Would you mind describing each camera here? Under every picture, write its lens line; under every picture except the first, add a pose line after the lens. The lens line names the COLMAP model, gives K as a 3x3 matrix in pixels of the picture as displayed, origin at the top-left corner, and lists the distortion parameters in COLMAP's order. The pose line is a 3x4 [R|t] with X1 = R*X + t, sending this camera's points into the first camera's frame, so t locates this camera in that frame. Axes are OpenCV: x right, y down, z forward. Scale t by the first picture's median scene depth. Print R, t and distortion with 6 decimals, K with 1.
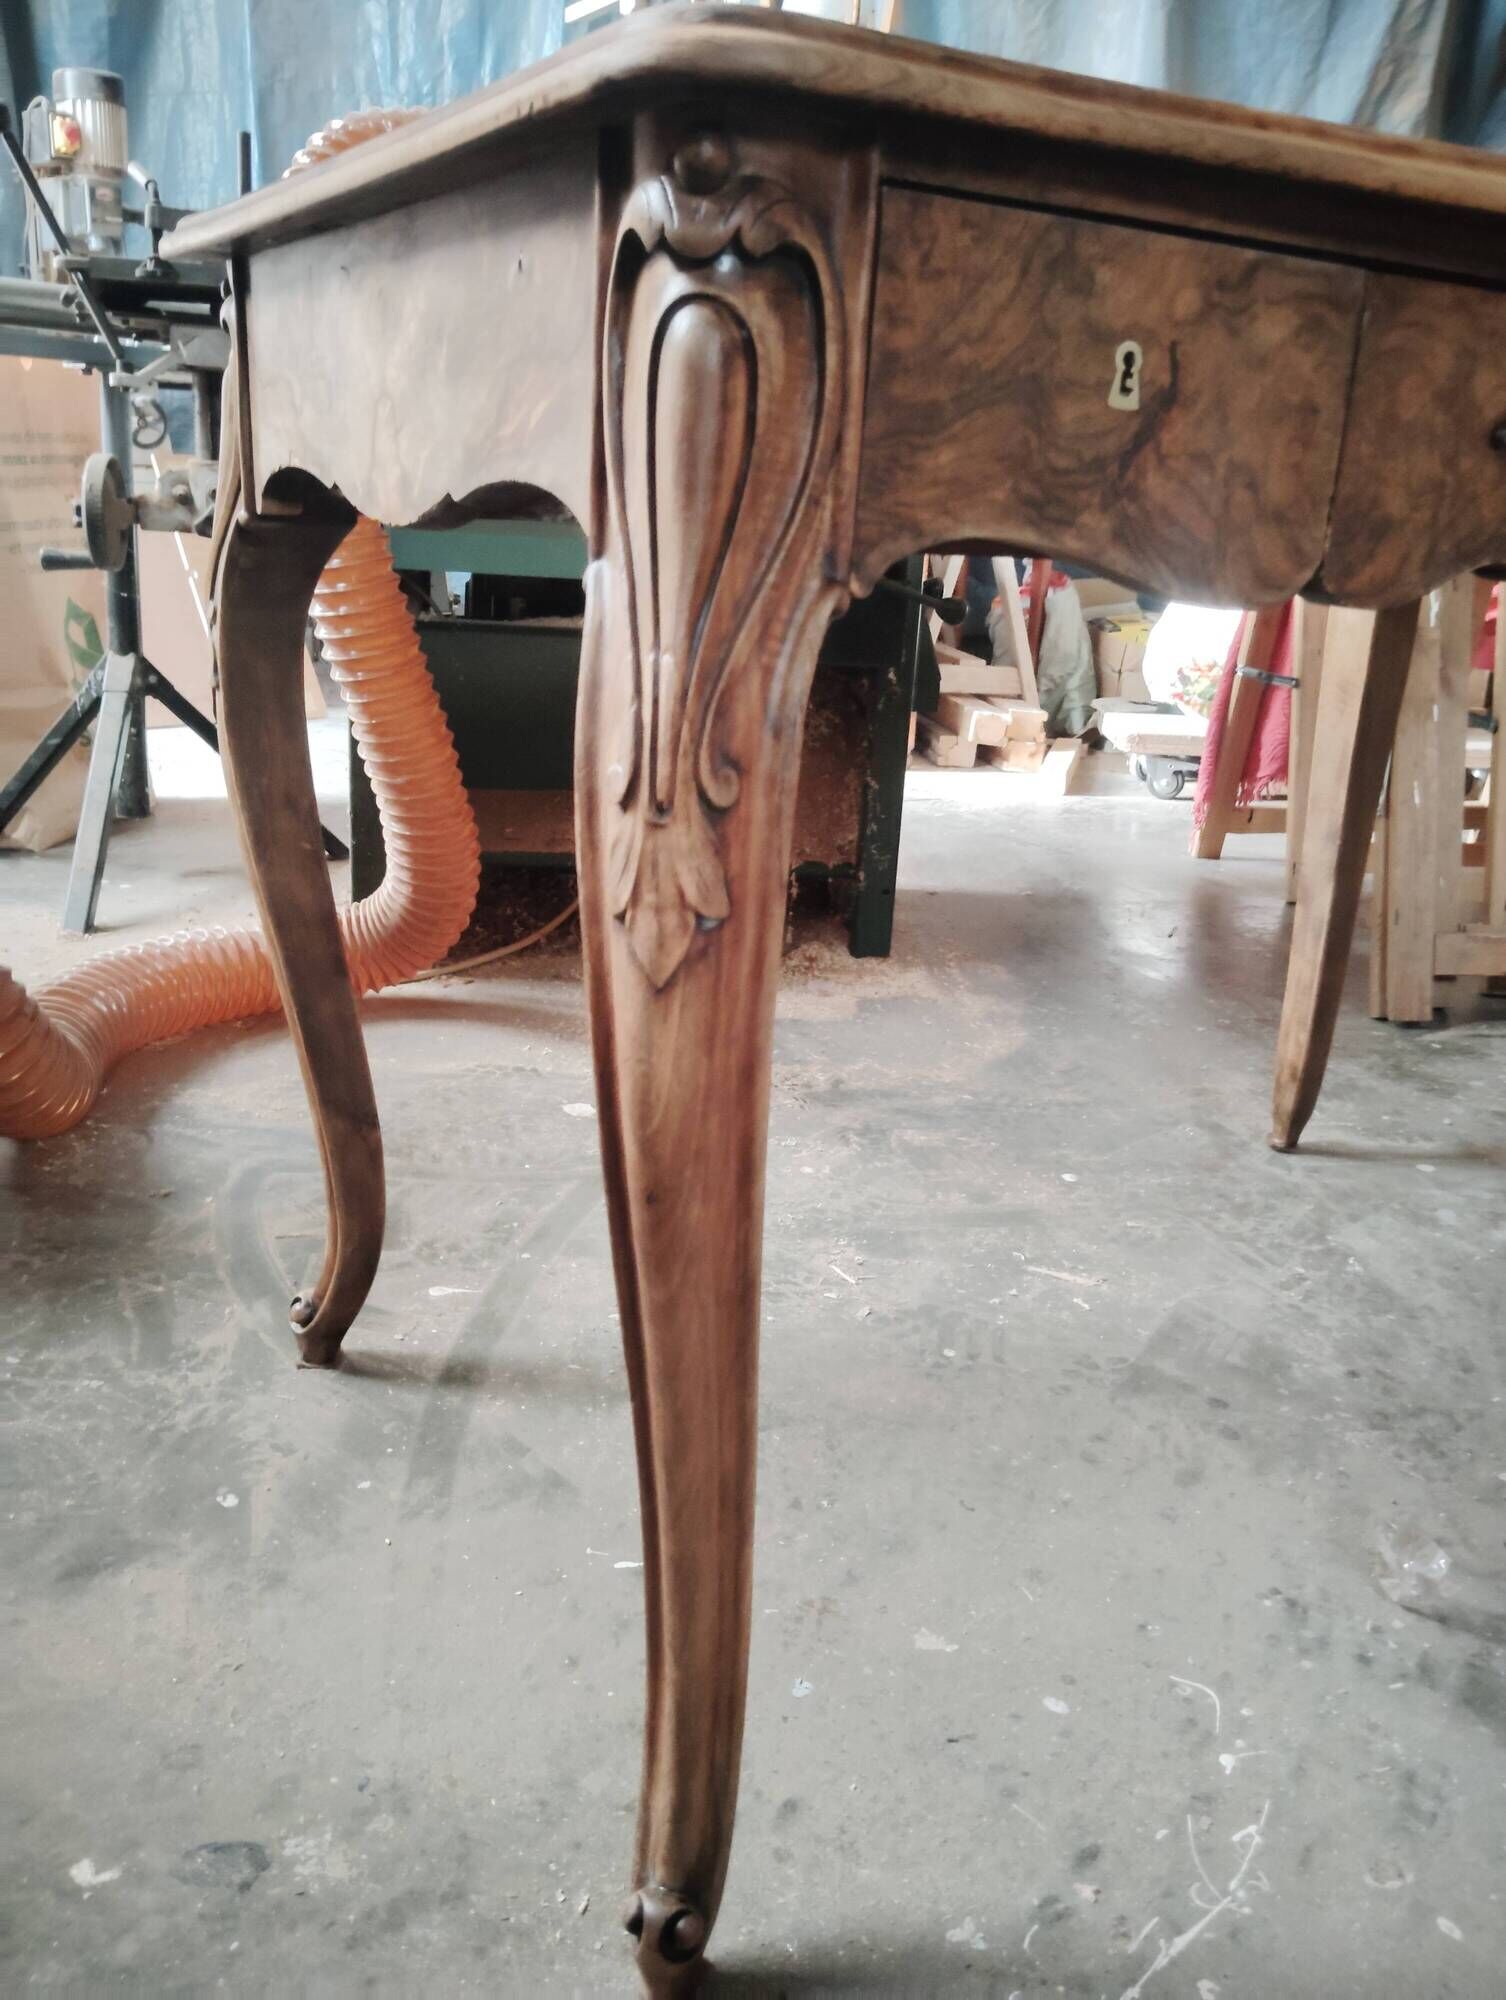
lens RADIAL K [[1624.6, 0, 723.6], [0, 1624.6, 1026.7], [0, 0, 1]] dist [0.067139, -0.147652]
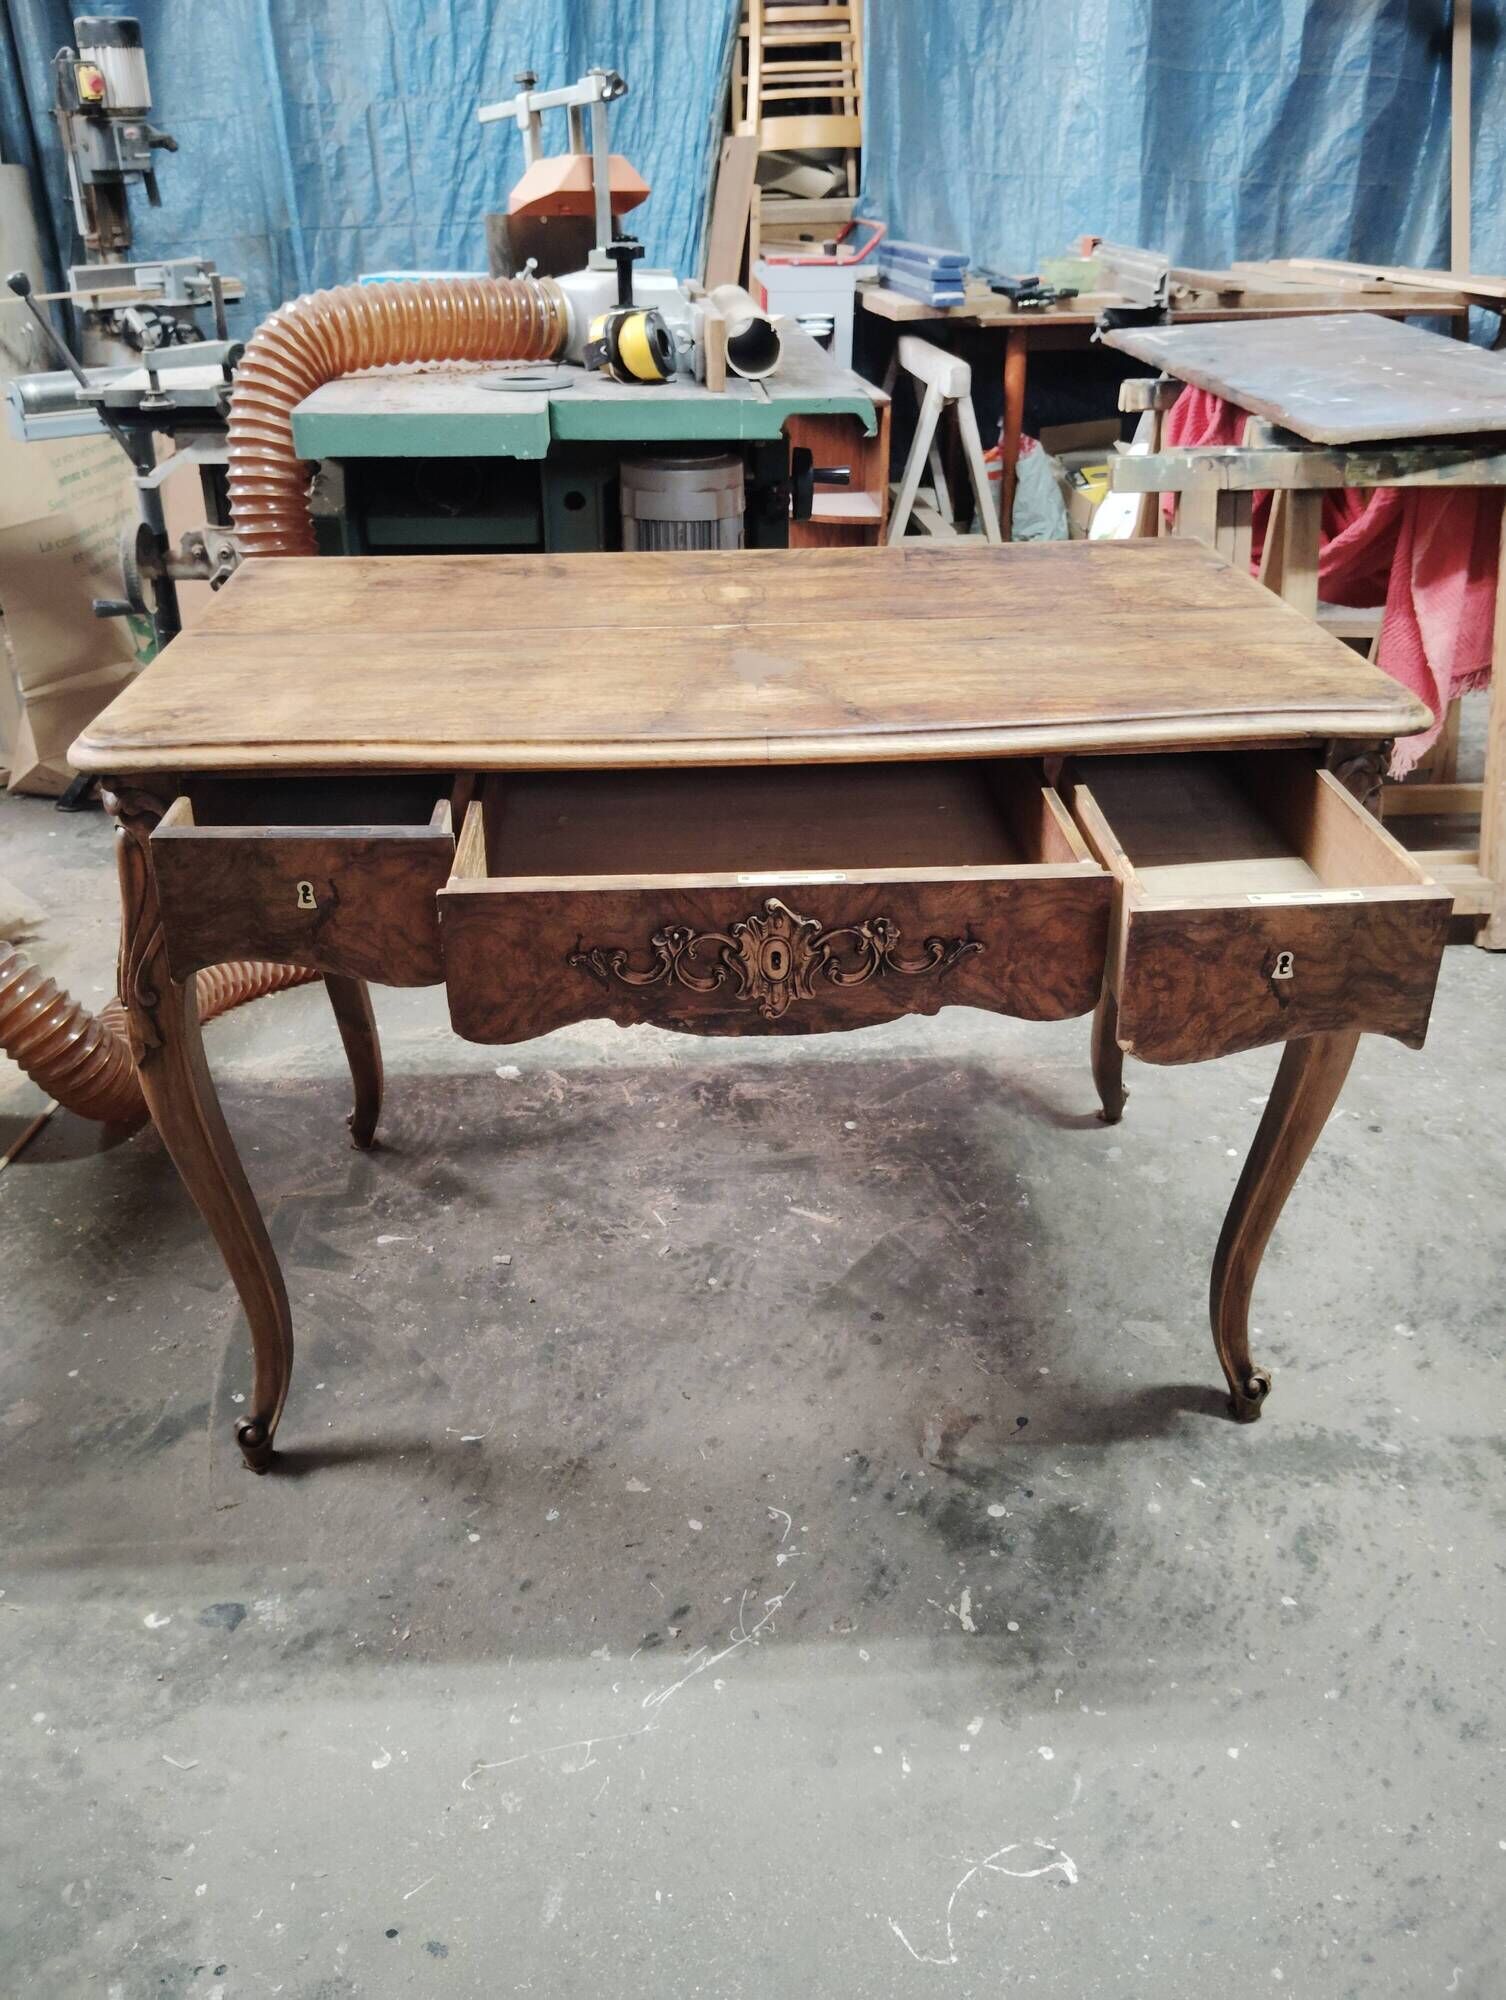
lens RADIAL K [[1624.6, 0, 727.6], [0, 1624.6, 1025.9], [0, 0, 1]] dist [0.067139, -0.147652]
pose [[0.996655, -0.021484, -0.078856, 0.265003], [0.034815, 0.984517, 0.171797, -0.280197], [0.073944, -0.173967, 0.981971, -0.423393]]
